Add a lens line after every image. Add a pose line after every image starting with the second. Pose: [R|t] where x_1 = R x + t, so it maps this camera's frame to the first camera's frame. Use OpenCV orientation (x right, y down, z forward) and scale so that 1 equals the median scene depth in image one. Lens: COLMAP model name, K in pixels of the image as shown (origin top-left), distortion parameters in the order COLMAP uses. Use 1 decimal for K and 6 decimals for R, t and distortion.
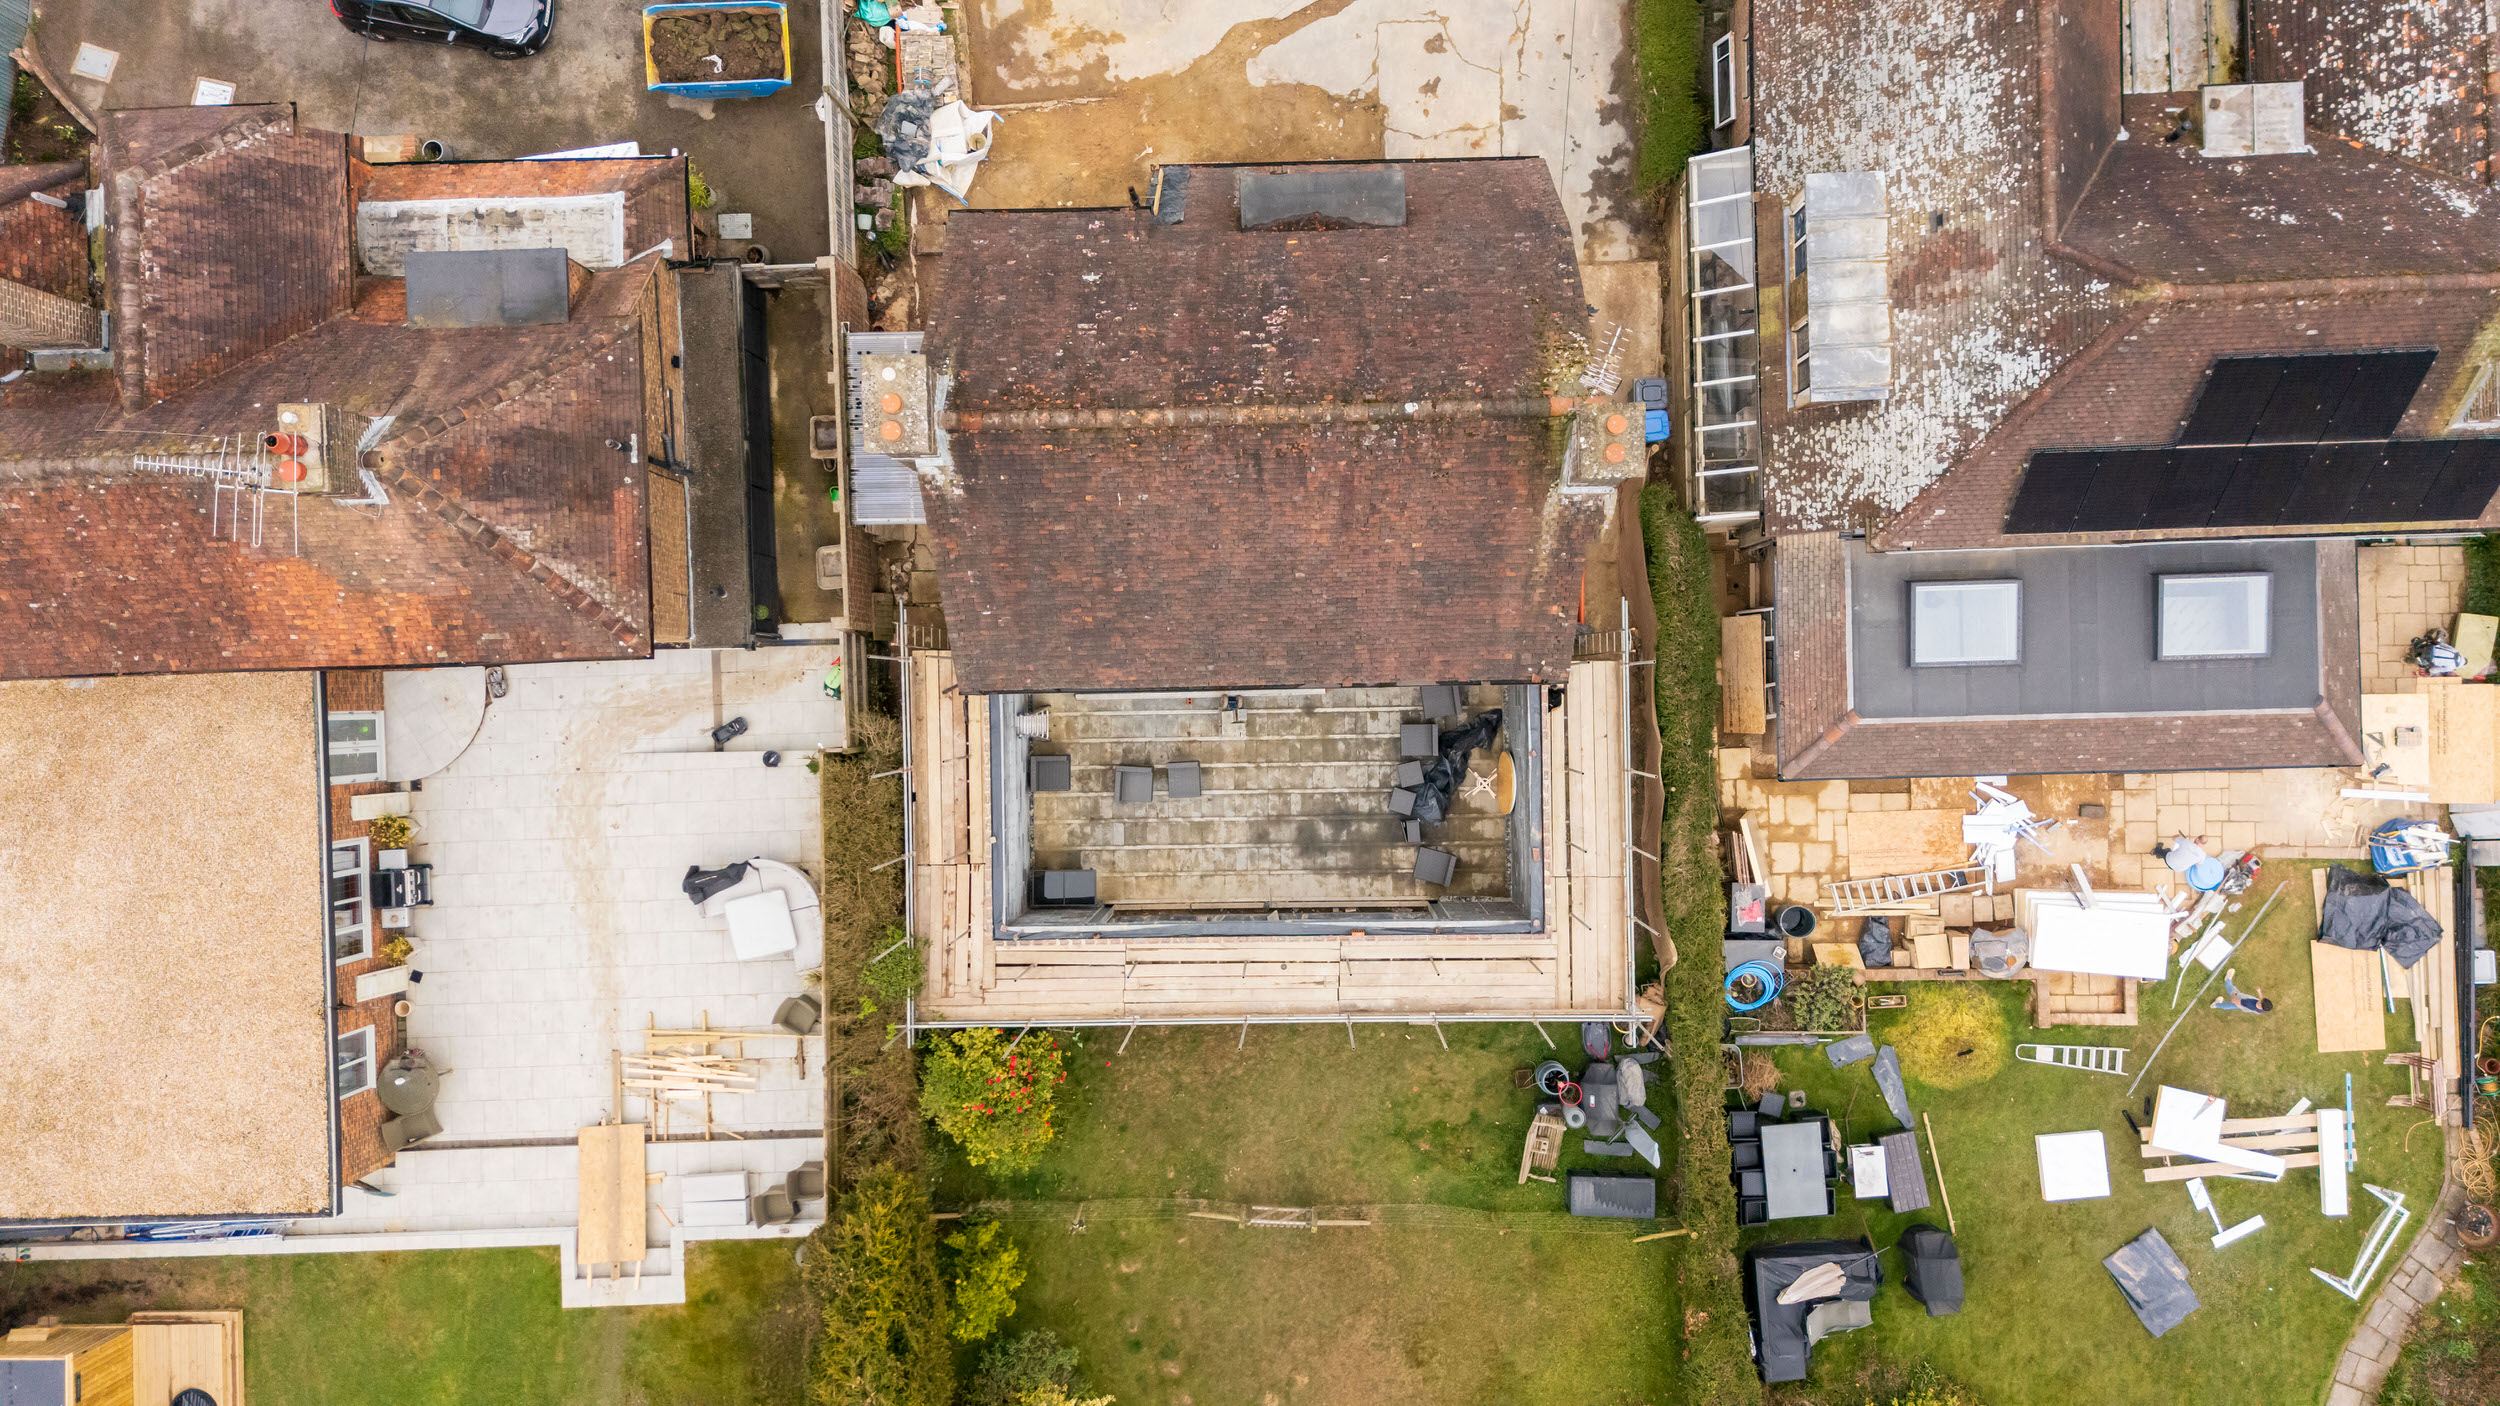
lens RADIAL K [[1830.7, 0, 1251.1], [0, 1830.7, 709.3], [0, 0, 1]] dist [0.090056, -0.094079]
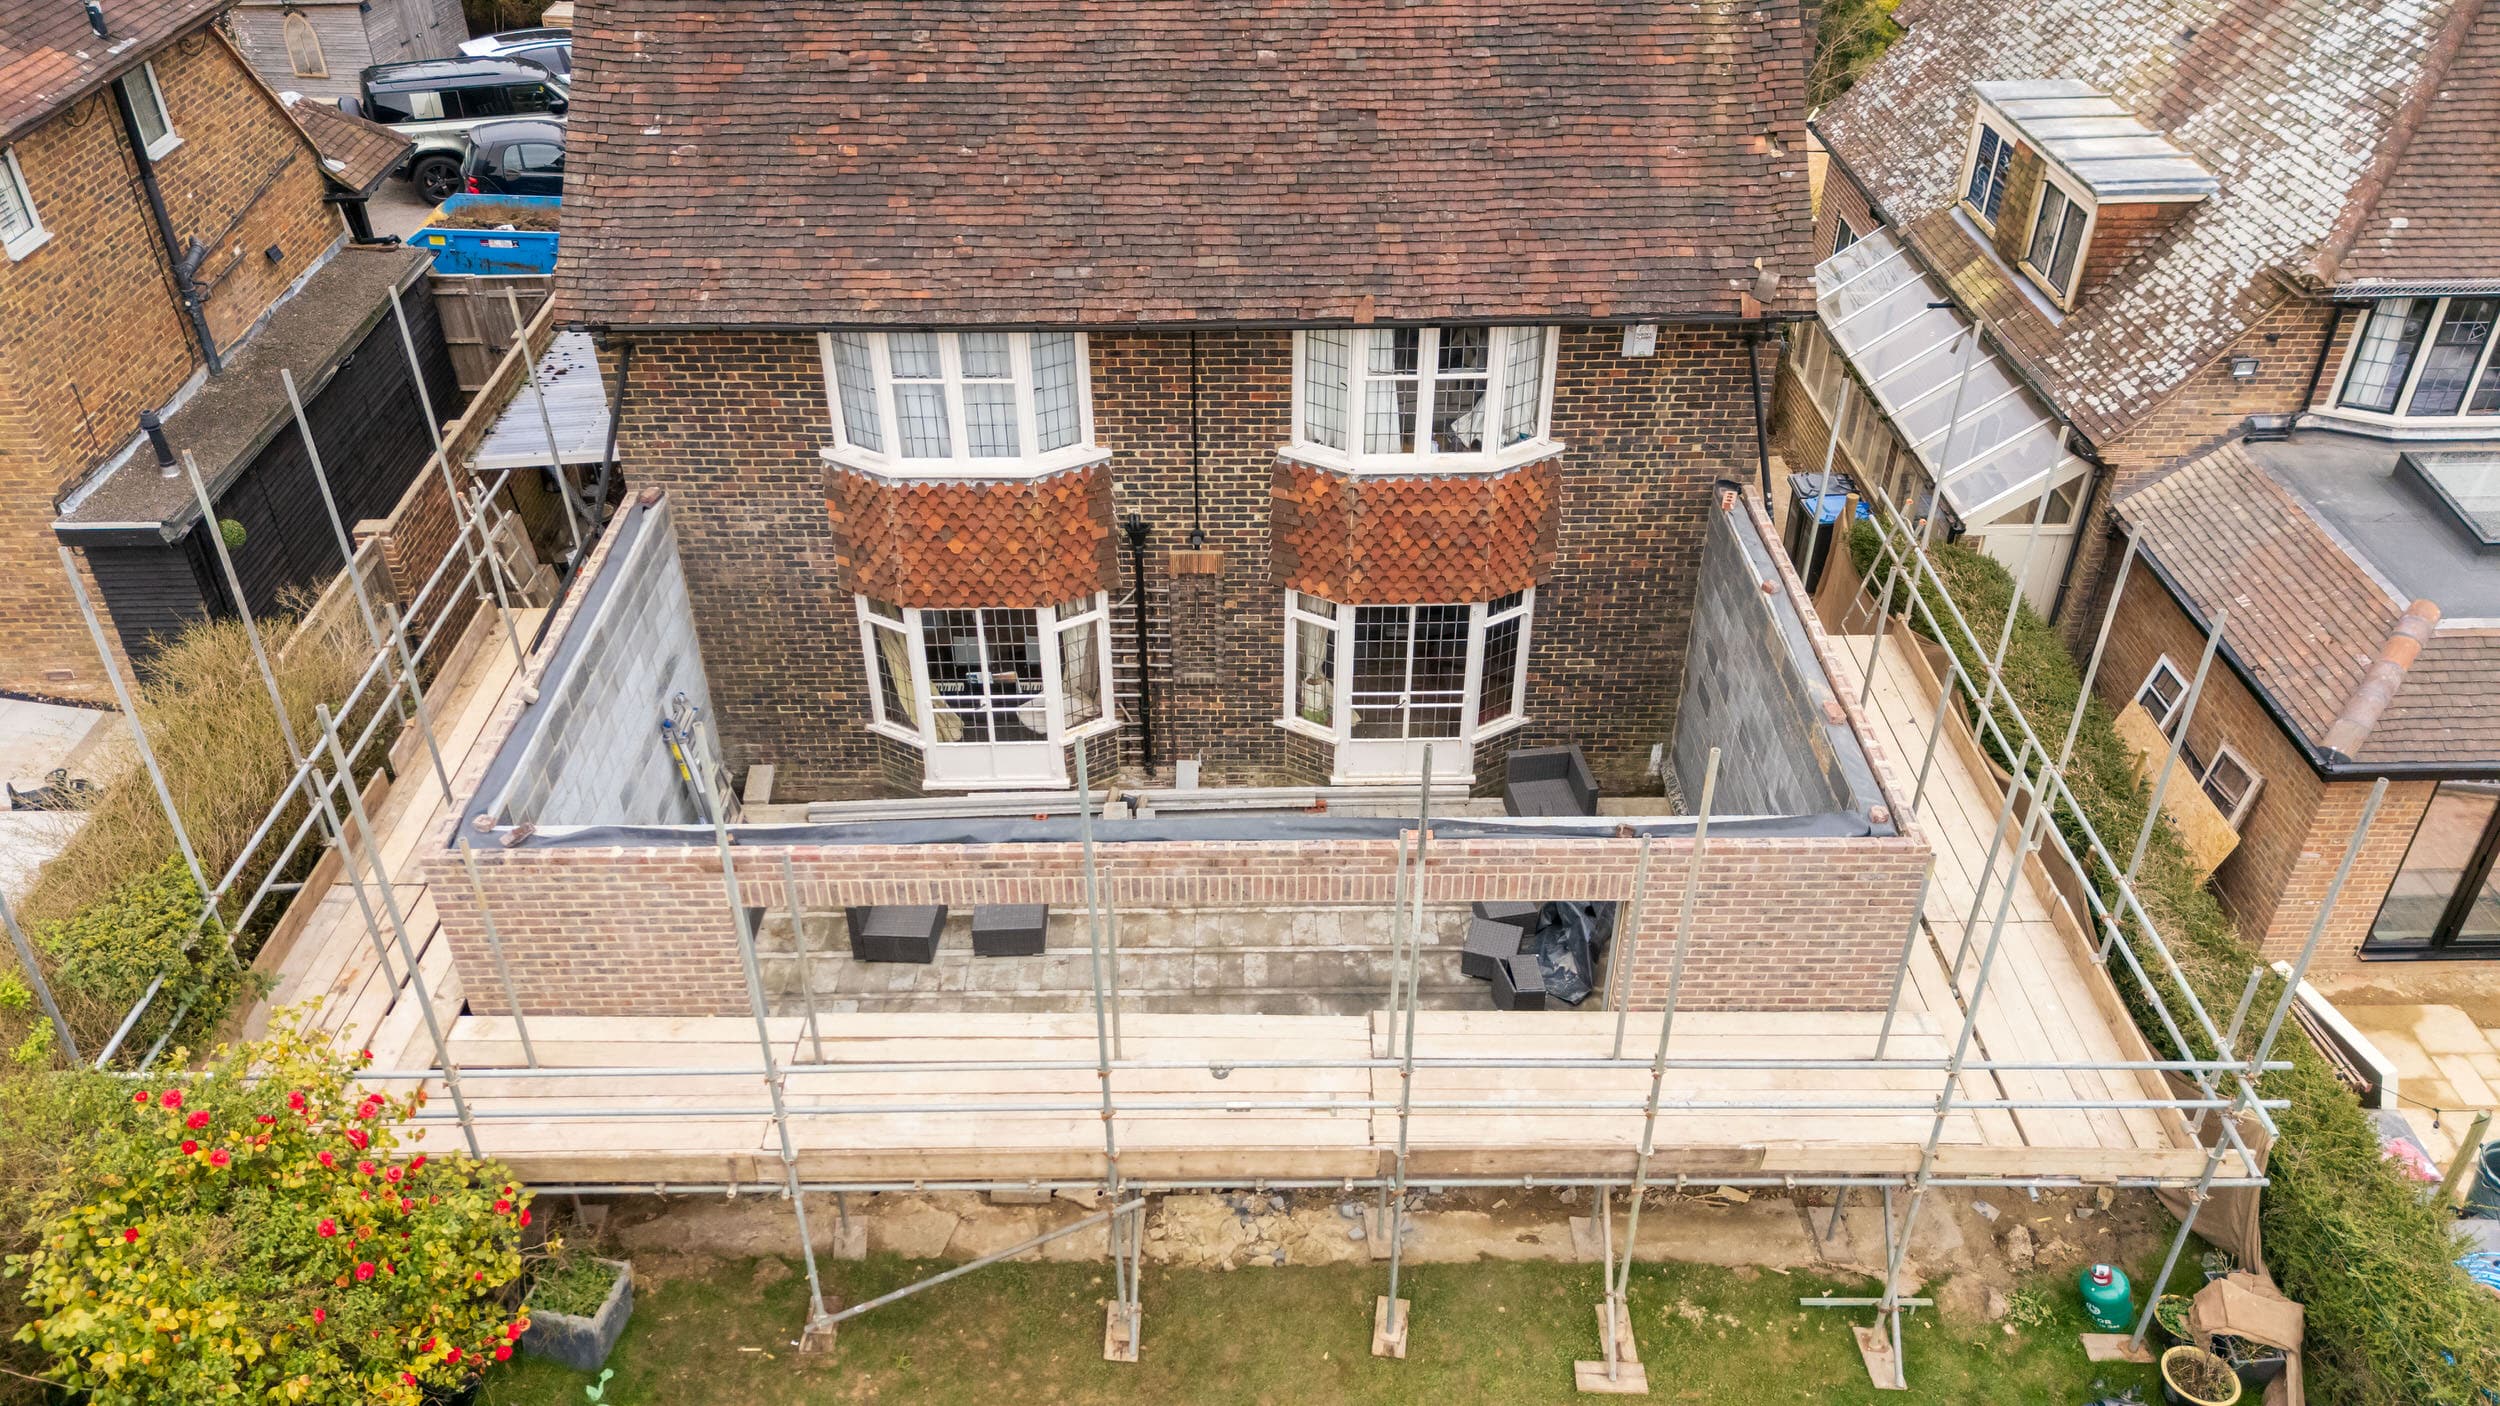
lens RADIAL K [[1828.6, 0, 1250.7], [0, 1828.6, 709.5], [0, 0, 1]] dist [0.069100, -0.062366]
pose [[0.999661, 0.024570, 0.008590, 0.018852], [-0.006895, 0.568200, -0.822862, 0.397941], [-0.025099, 0.822524, 0.568177, 0.721496]]
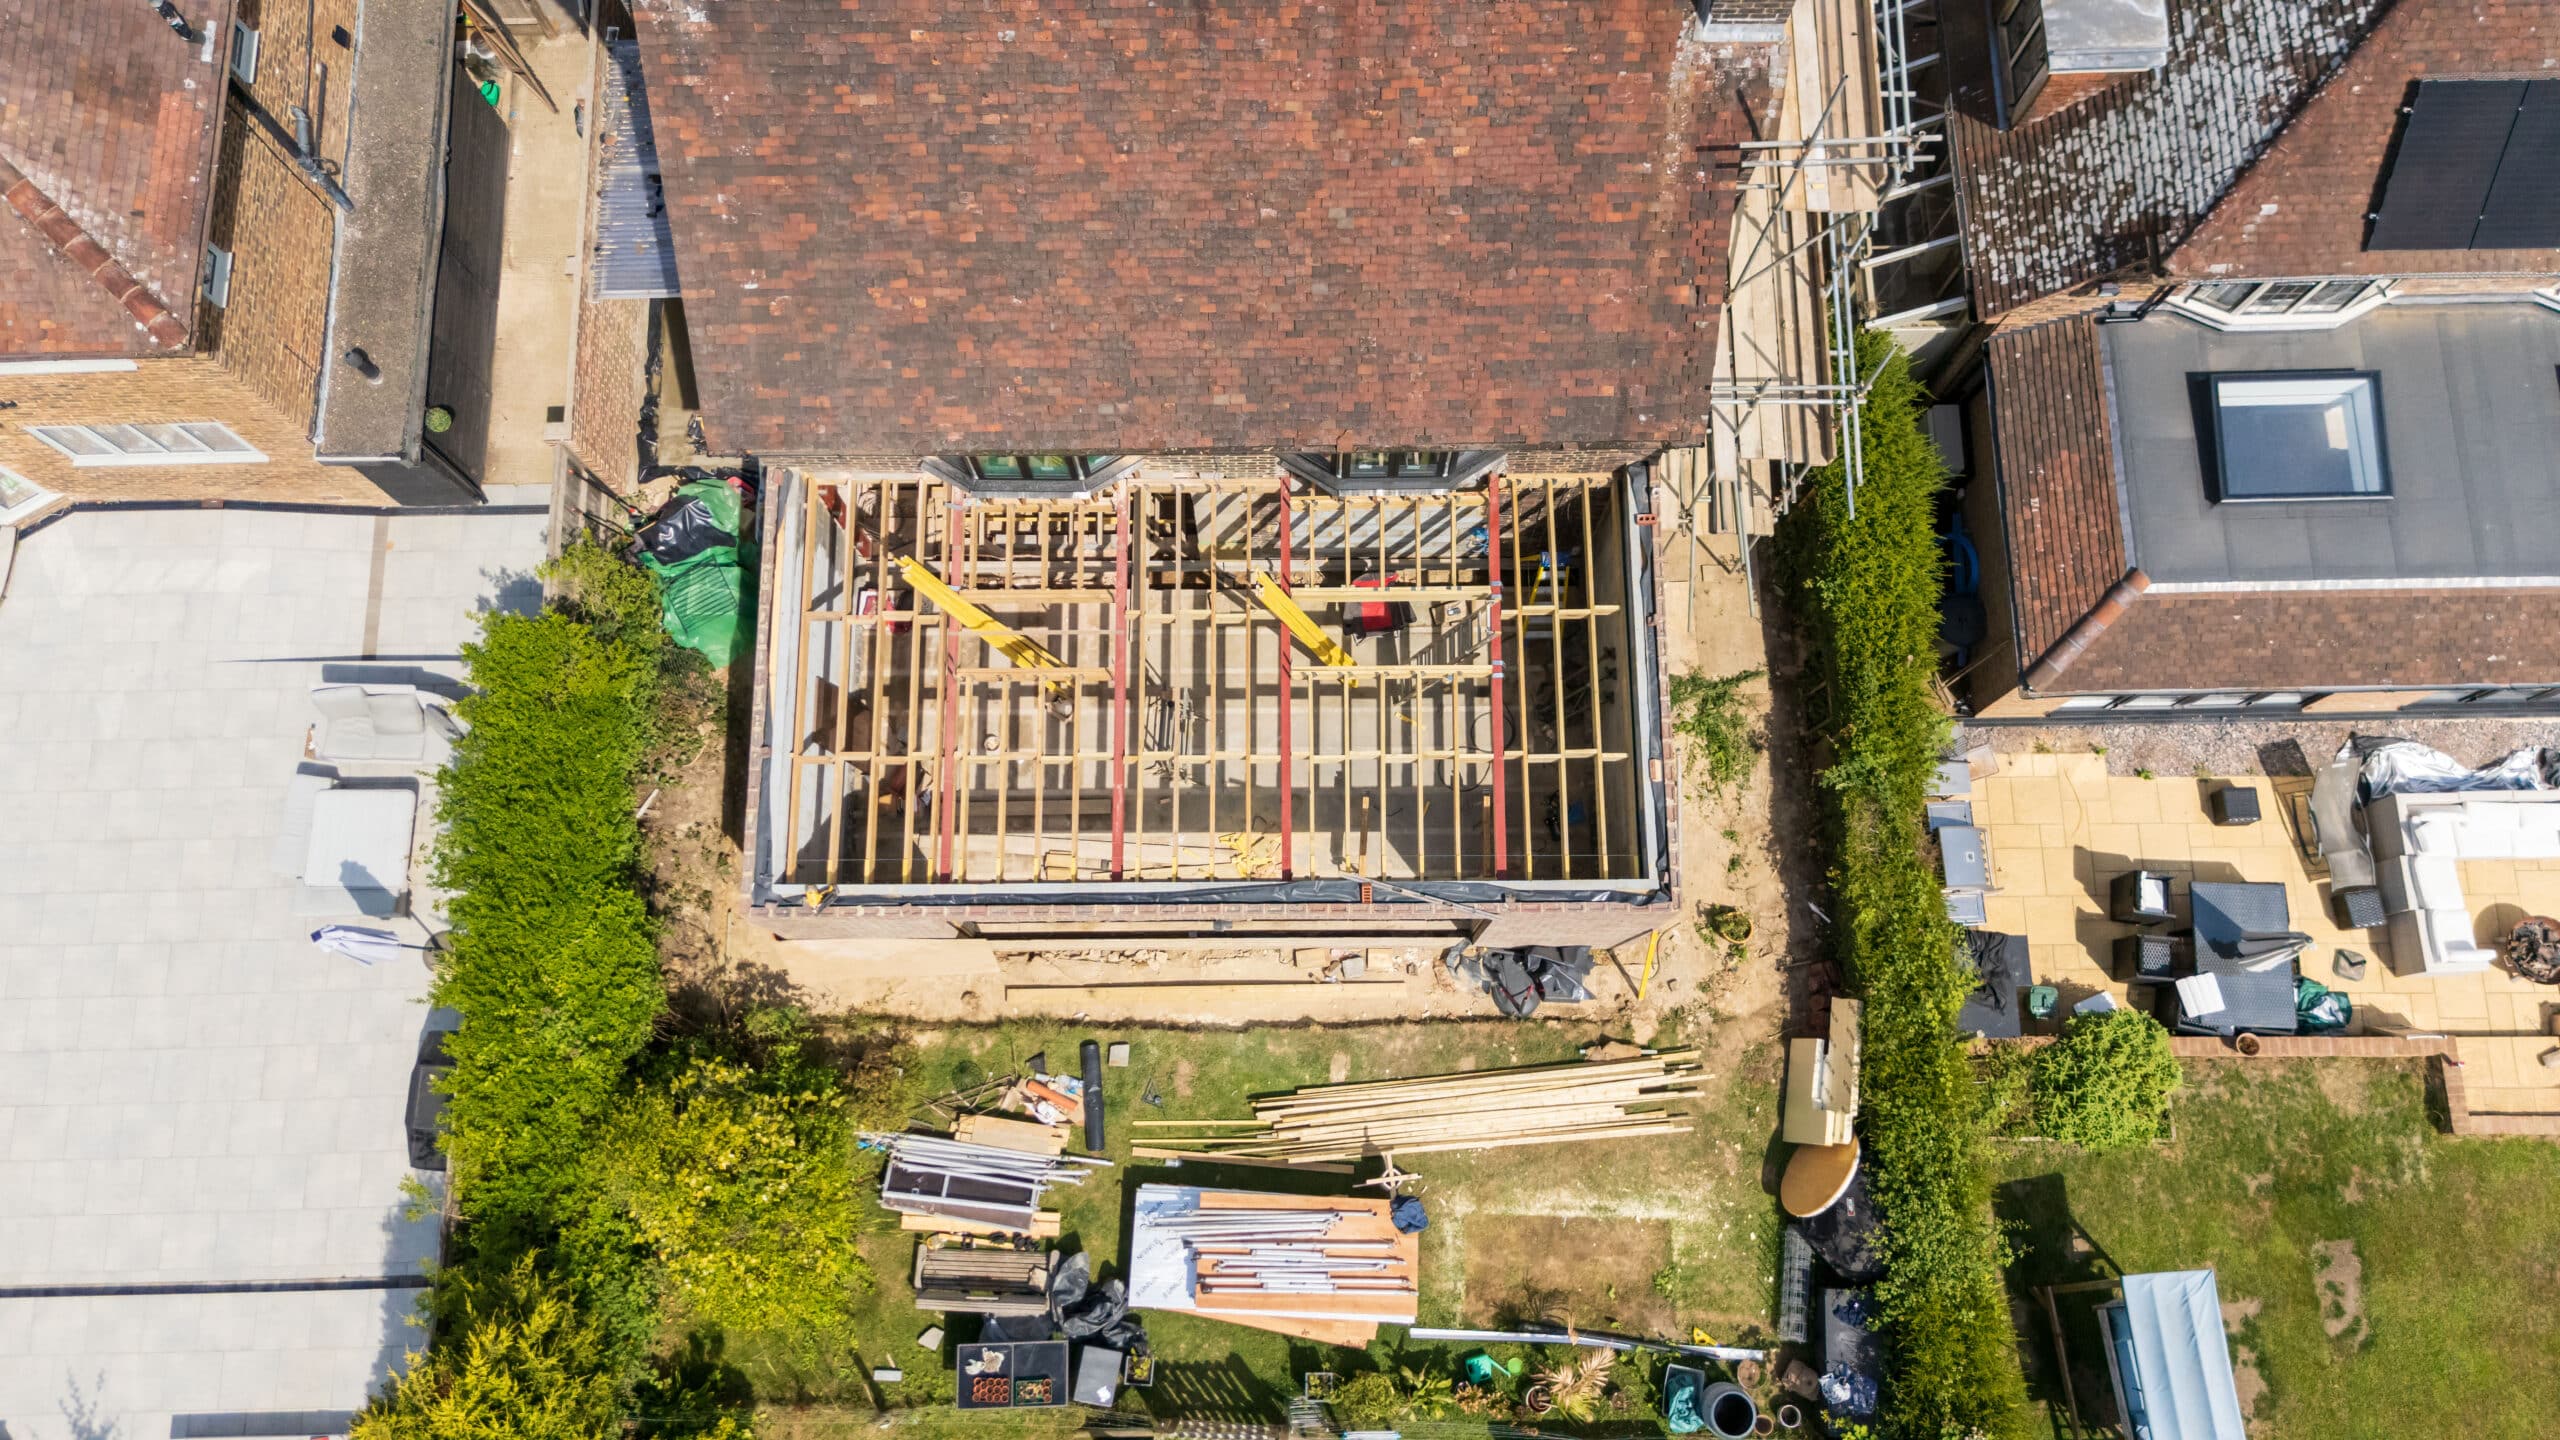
lens RADIAL K [[1882.8, 0, 1279.1], [0, 1882.8, 730.5], [0, 0, 1]] dist [0.053953, -0.048556]
pose [[0.999719, 0.016090, 0.017432, 0.018779], [-0.011386, 0.970102, -0.242430, 0.207190], [-0.020812, 0.242164, 0.970012, 0.366364]]
